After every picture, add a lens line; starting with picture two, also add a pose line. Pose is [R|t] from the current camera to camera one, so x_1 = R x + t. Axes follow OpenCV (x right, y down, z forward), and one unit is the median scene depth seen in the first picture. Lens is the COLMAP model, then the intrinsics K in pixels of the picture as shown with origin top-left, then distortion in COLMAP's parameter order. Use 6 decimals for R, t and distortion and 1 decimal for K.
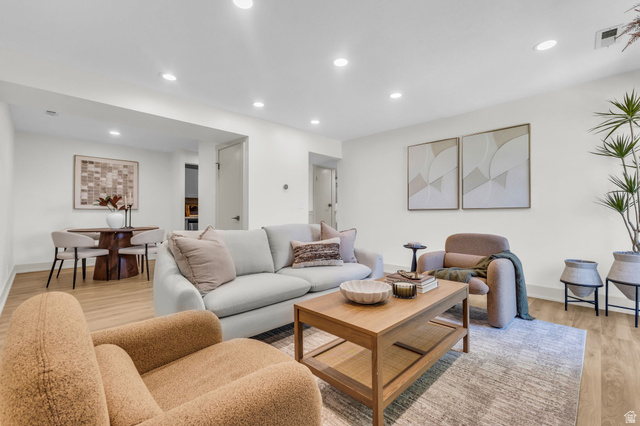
lens RADIAL K [[278.4, 0, 318.4], [0, 278.4, 212.1], [0, 0, 1]] dist [0.013460, 0.000026]
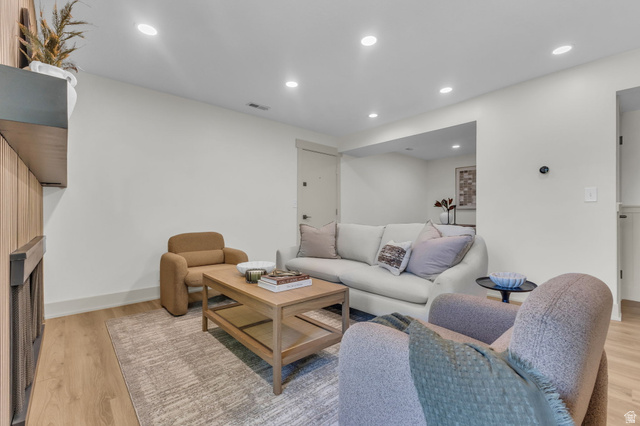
lens RADIAL K [[278.4, 0, 318.4], [0, 278.4, 212.1], [0, 0, 1]] dist [0.013460, 0.000026]
pose [[-0.056743, -0.006504, -0.998368, 0.493755], [0.006689, 0.999954, -0.006894, 0.007080], [0.998366, -0.007069, -0.056697, 0.448007]]
